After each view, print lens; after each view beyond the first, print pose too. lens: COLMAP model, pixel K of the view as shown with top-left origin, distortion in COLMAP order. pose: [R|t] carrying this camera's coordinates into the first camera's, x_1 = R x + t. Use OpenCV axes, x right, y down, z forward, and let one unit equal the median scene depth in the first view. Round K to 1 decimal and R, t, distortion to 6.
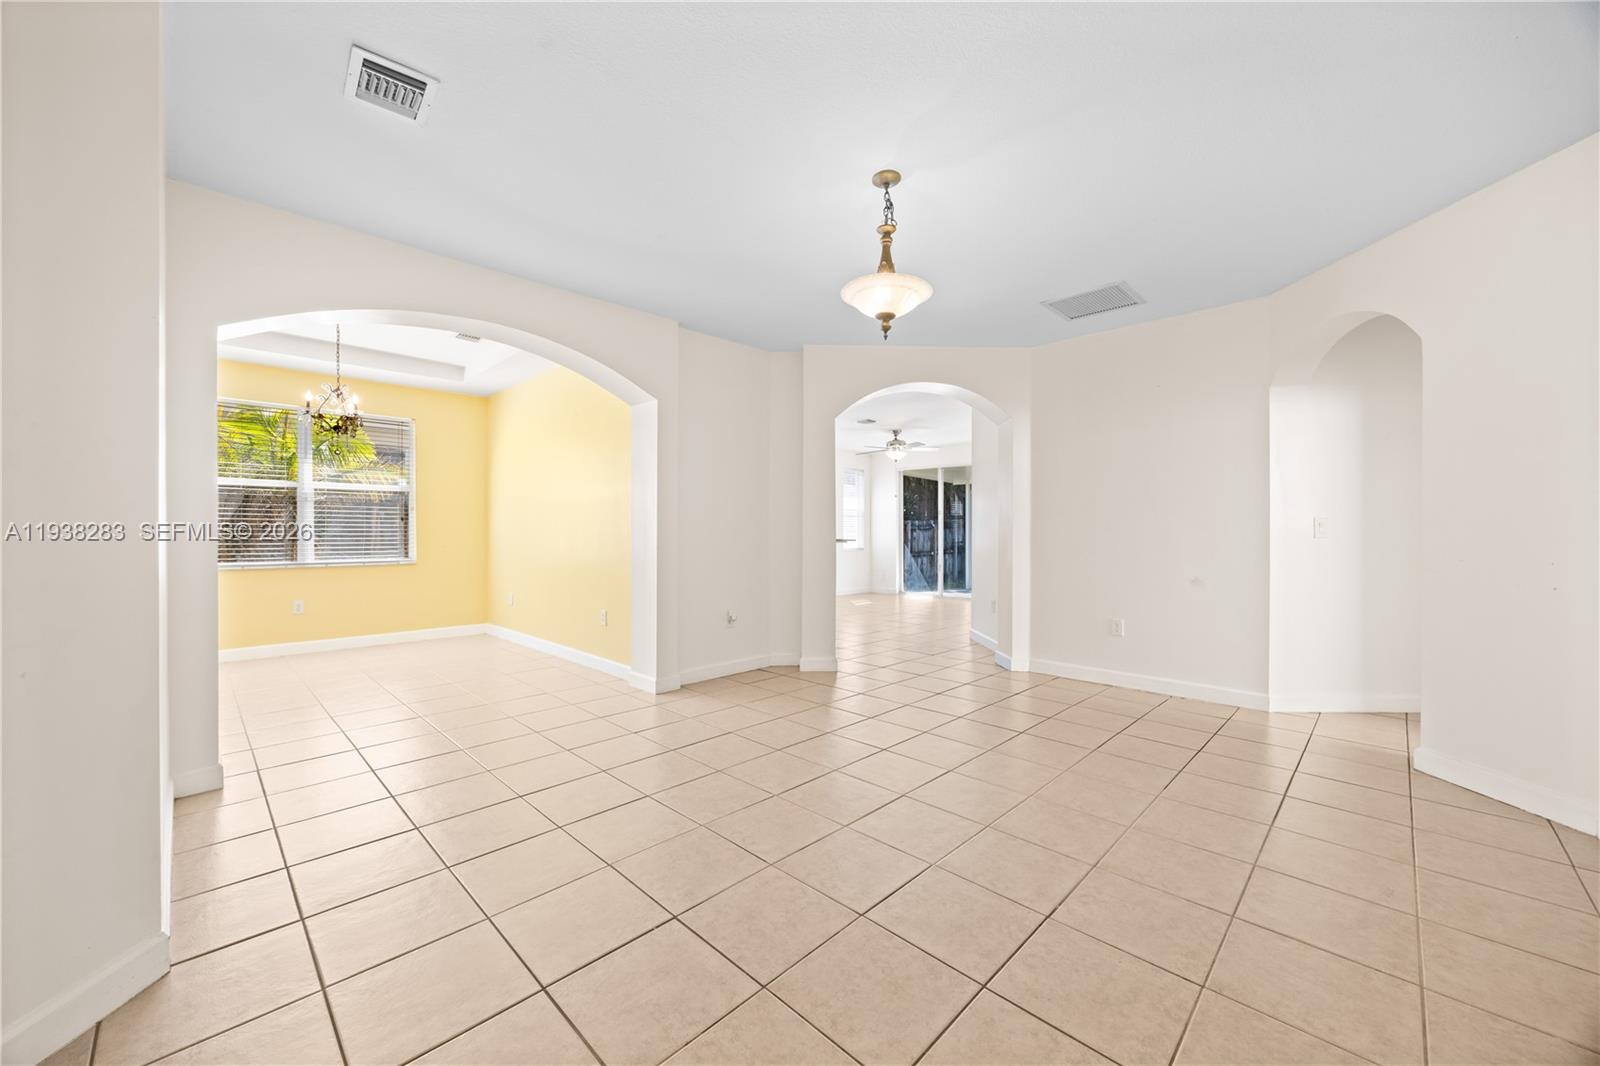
lens RADIAL K [[609.8, 0, 796.4], [0, 609.8, 543.8], [0, 0, 1]] dist [-0.000643, -0.000049]
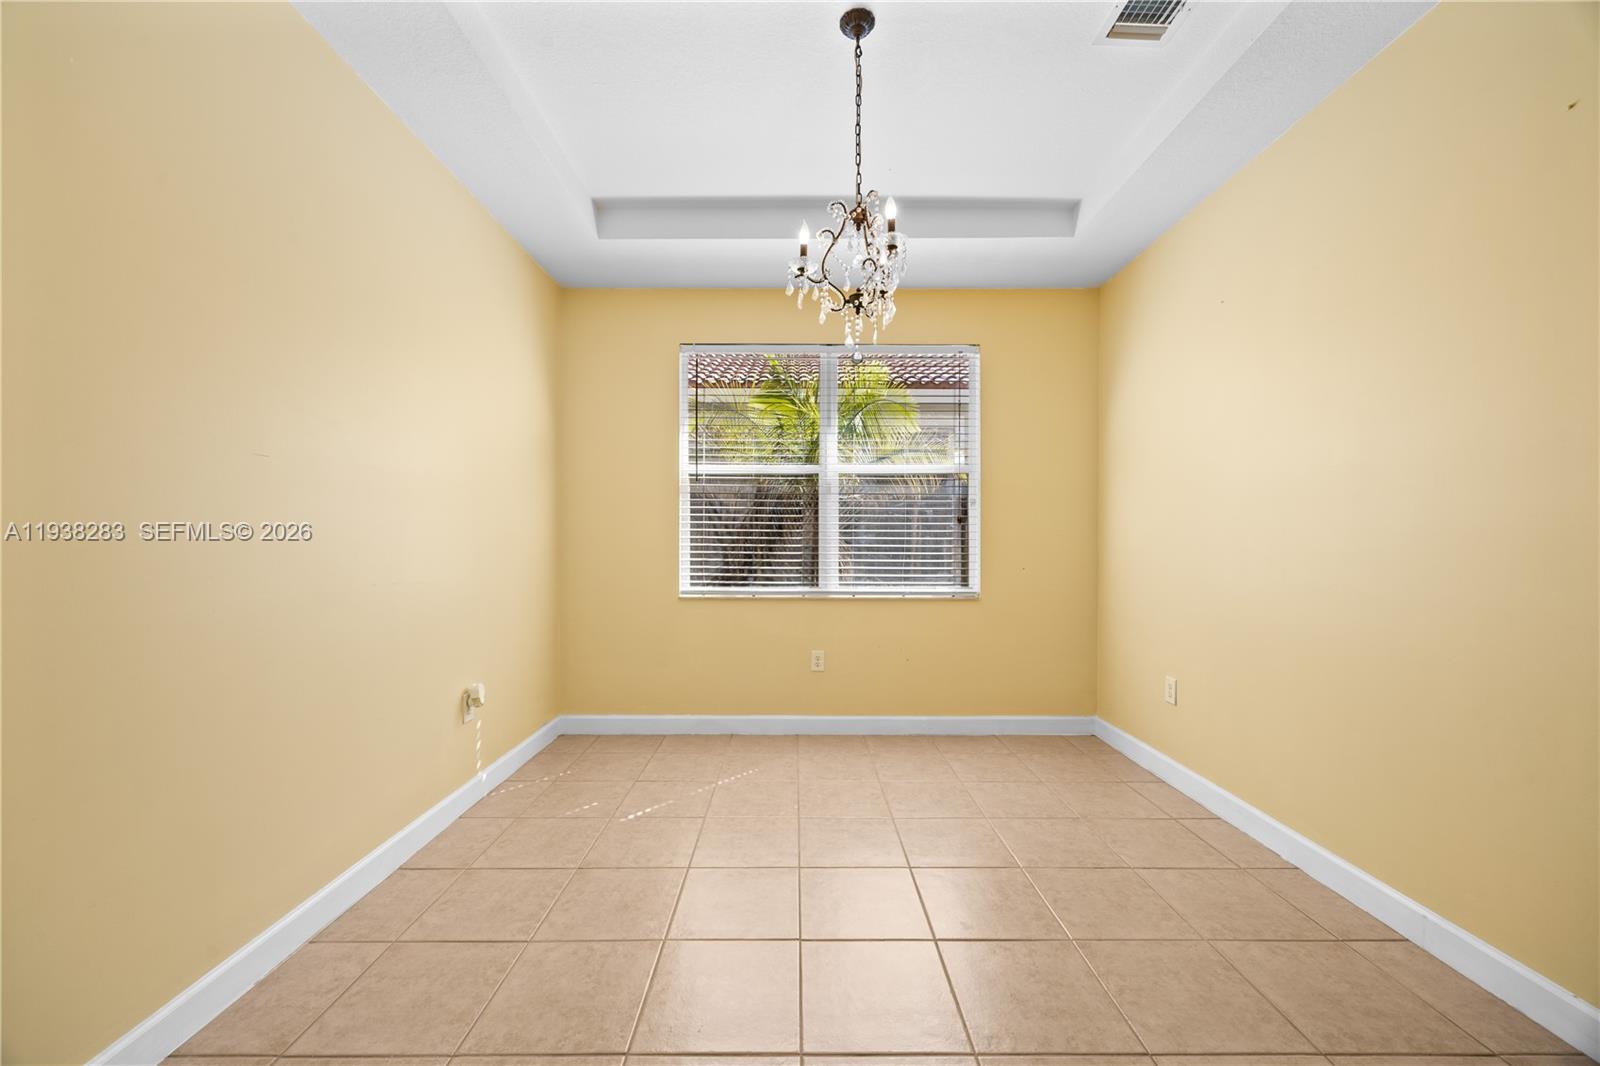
lens RADIAL K [[609.8, 0, 797.9], [0, 609.8, 540.9], [0, 0, 1]] dist [-0.000643, -0.000049]
pose [[0.709498, -0.001104, -0.704706, -0.358486], [-0.008980, 0.999903, -0.010607, -0.013604], [0.704650, 0.013854, 0.709420, 0.498304]]
